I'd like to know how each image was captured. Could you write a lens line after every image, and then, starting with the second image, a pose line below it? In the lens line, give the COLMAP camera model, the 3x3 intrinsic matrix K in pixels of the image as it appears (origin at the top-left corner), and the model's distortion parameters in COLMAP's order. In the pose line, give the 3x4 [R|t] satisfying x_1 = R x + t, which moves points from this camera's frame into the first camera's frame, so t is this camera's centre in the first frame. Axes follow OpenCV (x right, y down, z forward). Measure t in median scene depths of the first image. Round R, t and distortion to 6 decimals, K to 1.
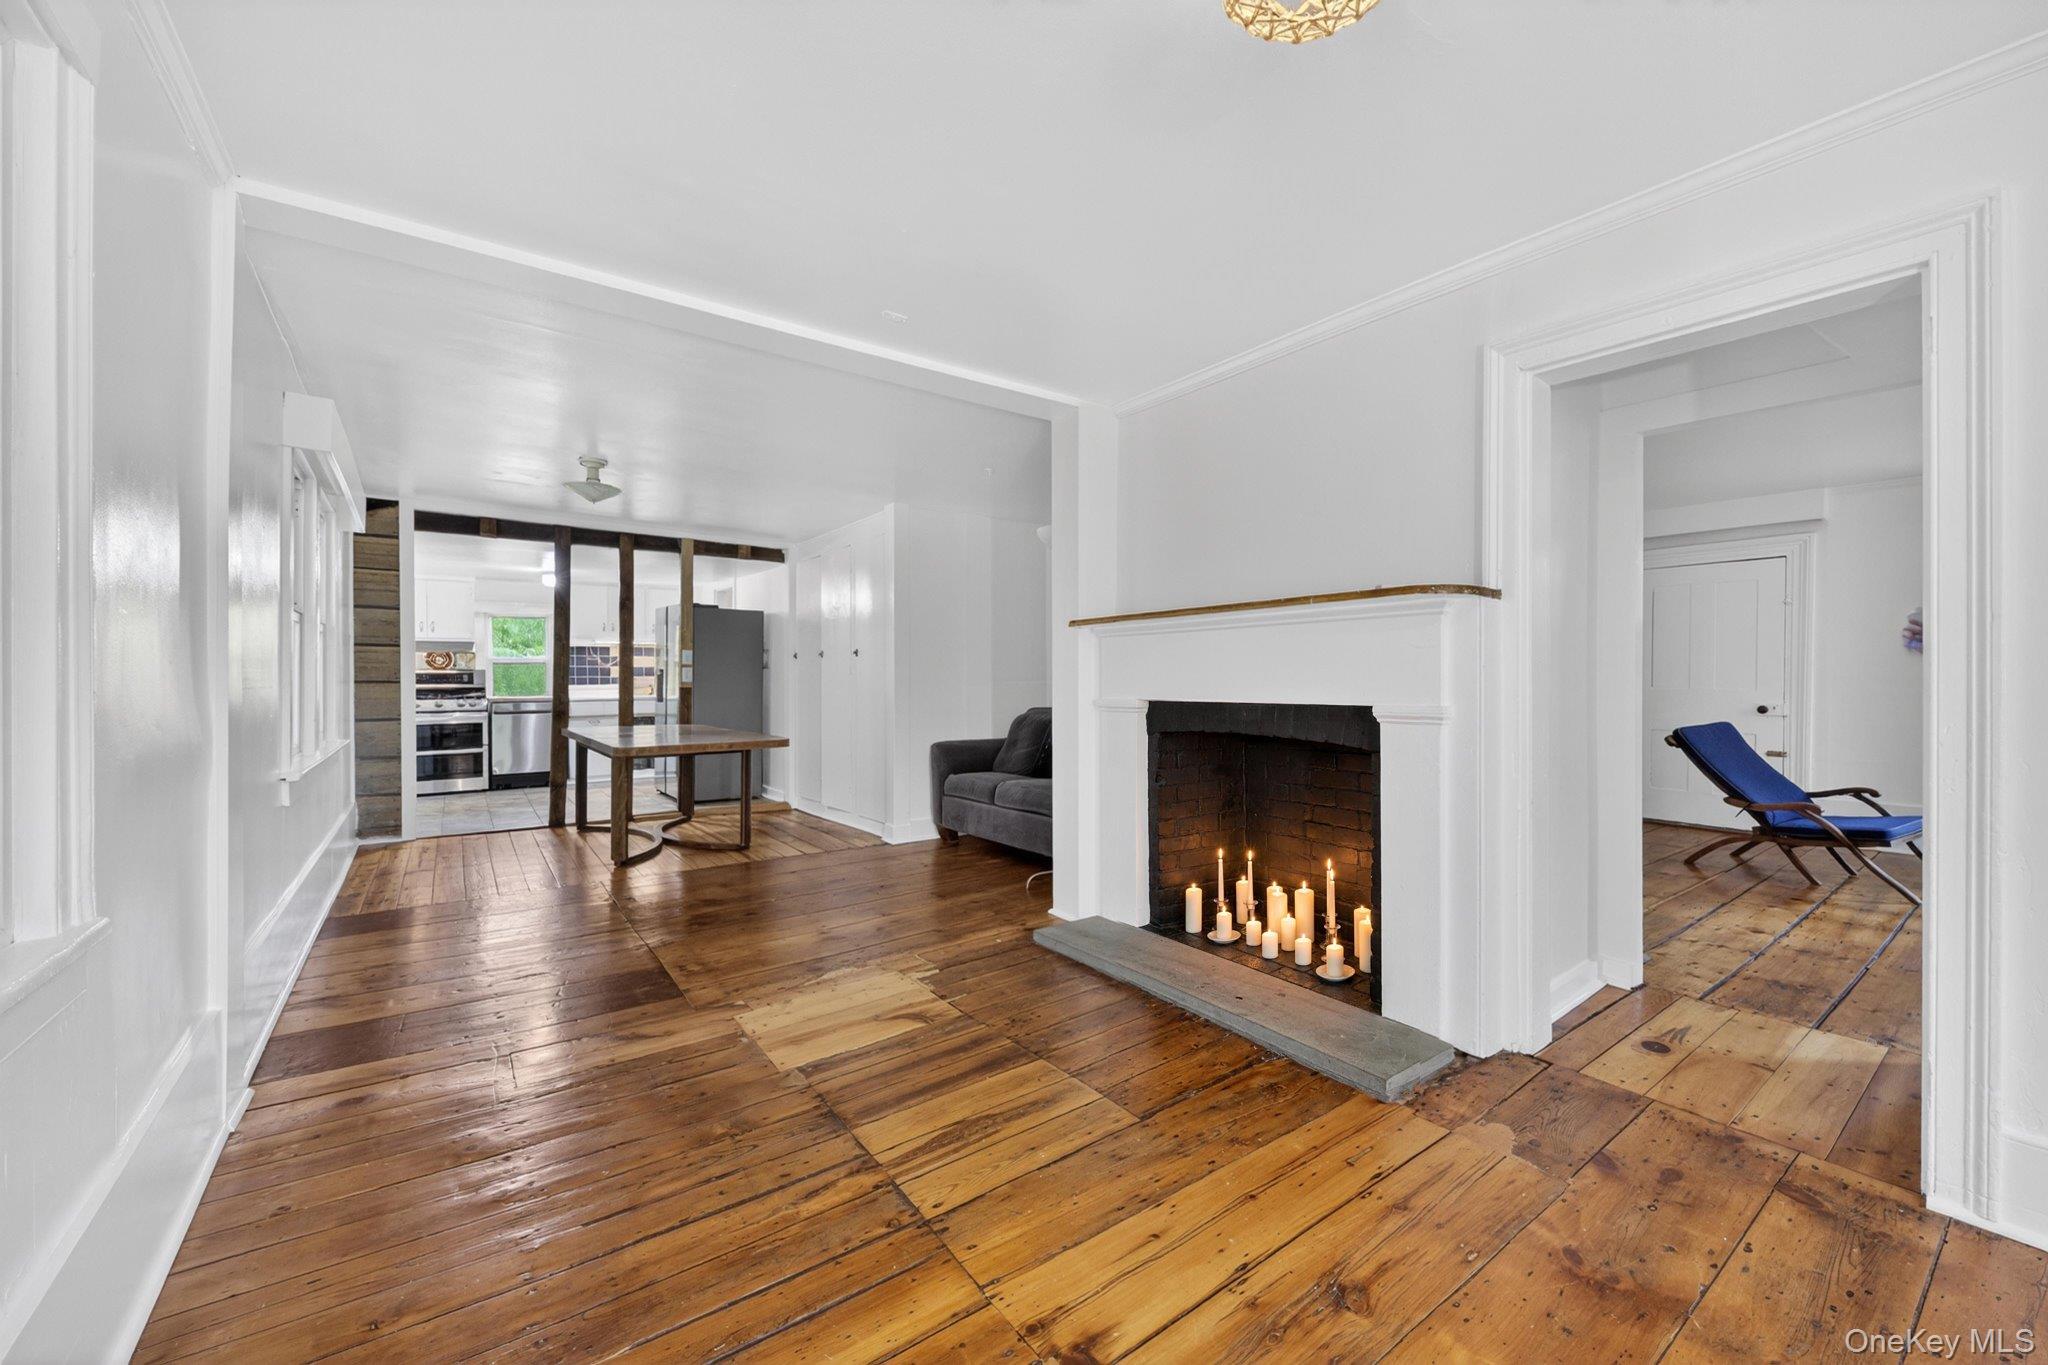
lens RADIAL K [[798.5, 0, 1024.0], [0, 798.5, 682.5], [0, 0, 1]] dist [-0.000557, 0.000128]
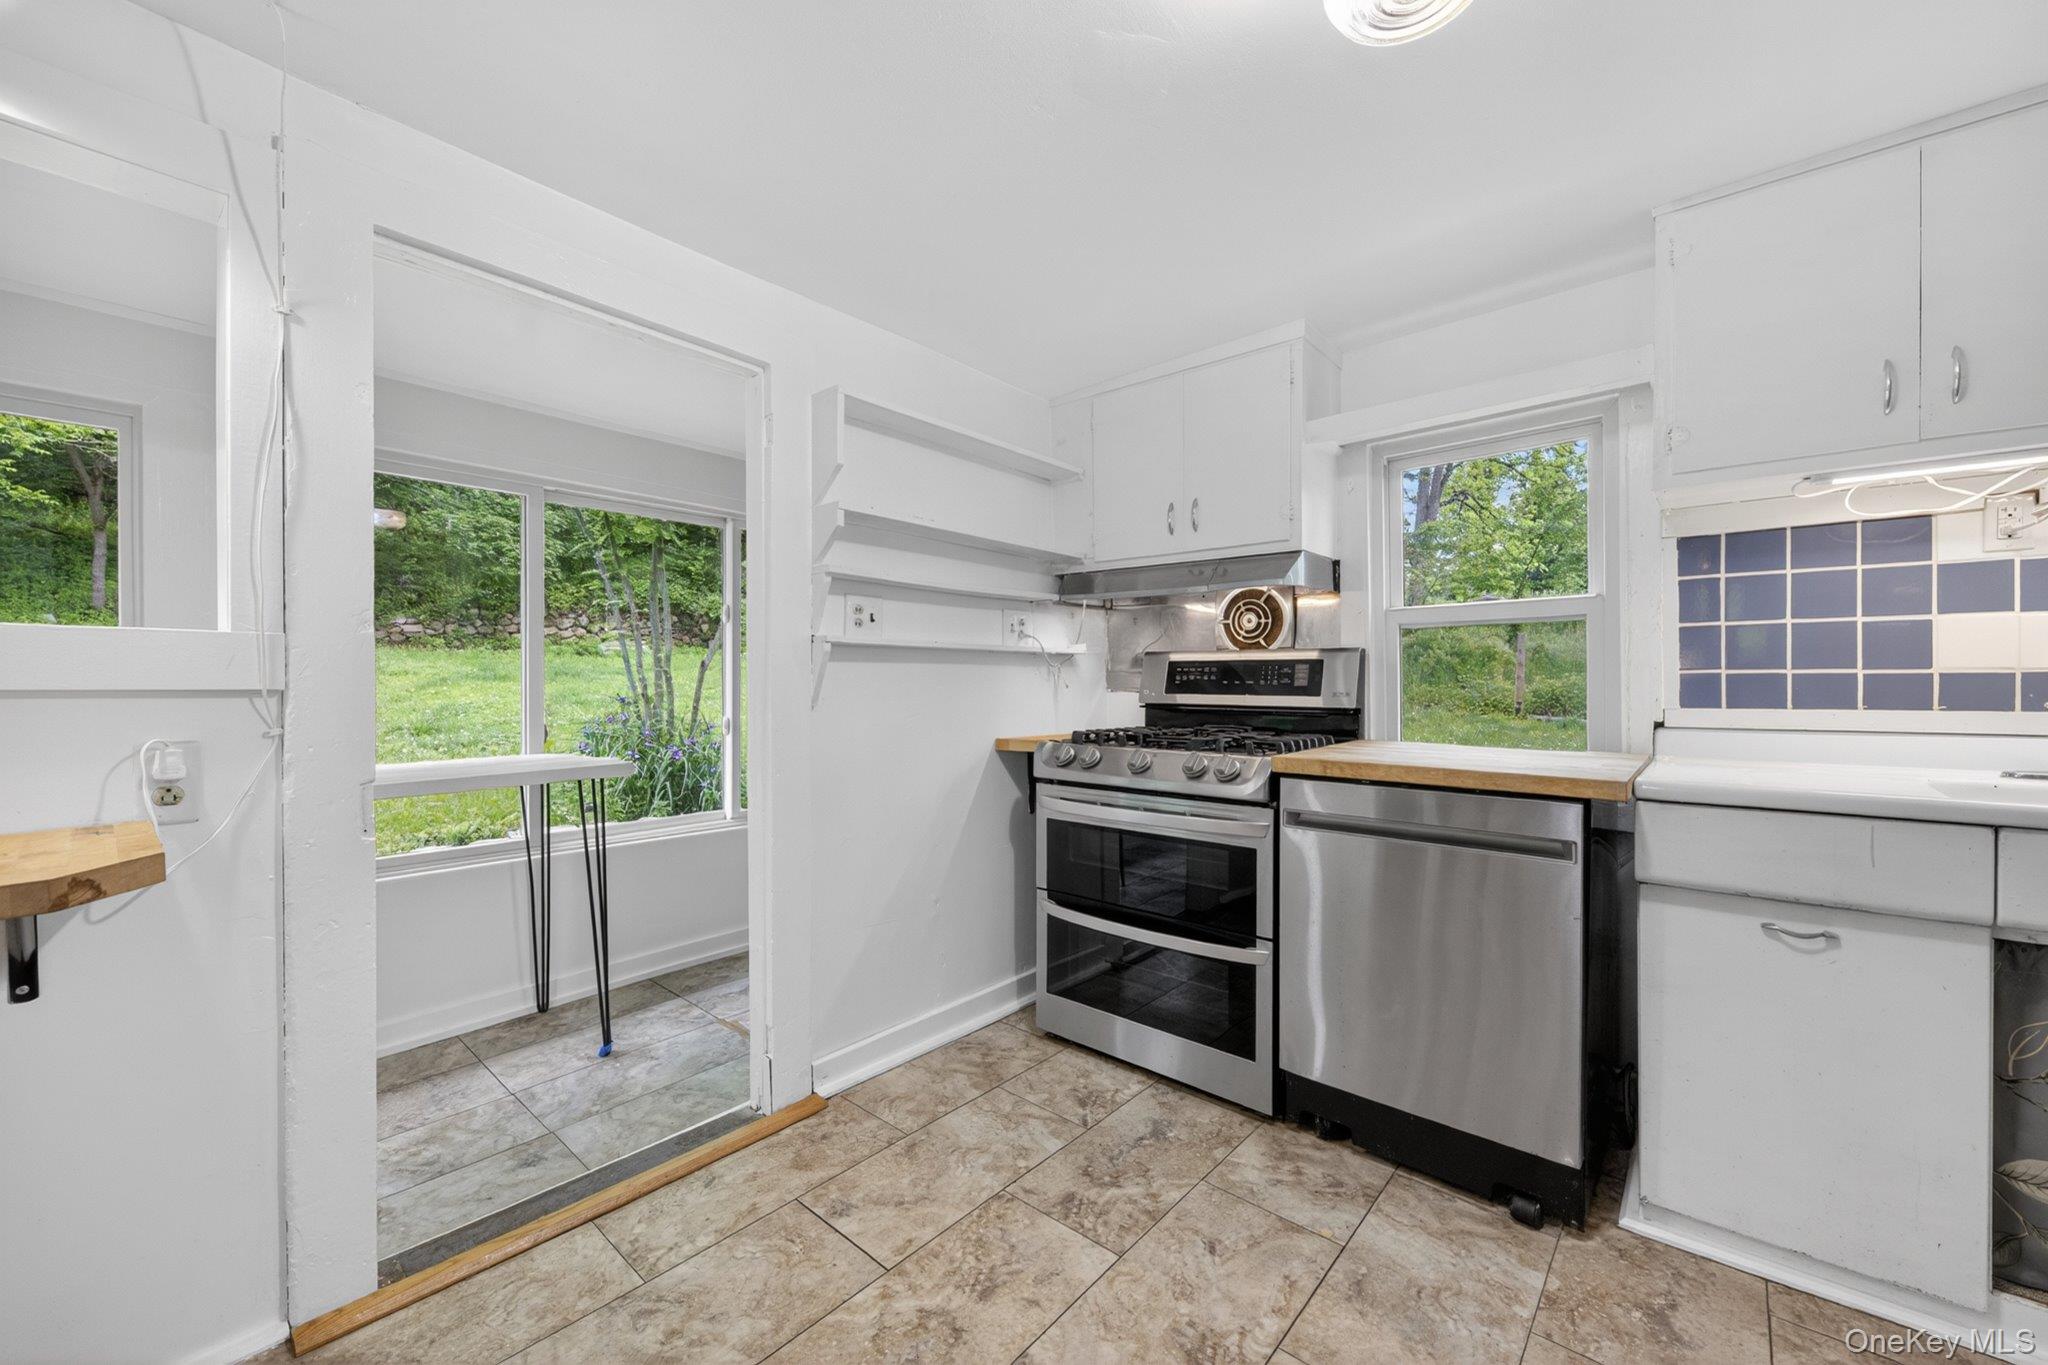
lens RADIAL K [[798.5, 0, 1024.0], [0, 798.5, 682.5], [0, 0, 1]] dist [-0.000557, 0.000128]
pose [[0.222373, -0.002463, -0.974959, -0.442094], [-0.001276, 0.999995, -0.002818, -0.002326], [0.974961, 0.001871, 0.222368, 0.866081]]
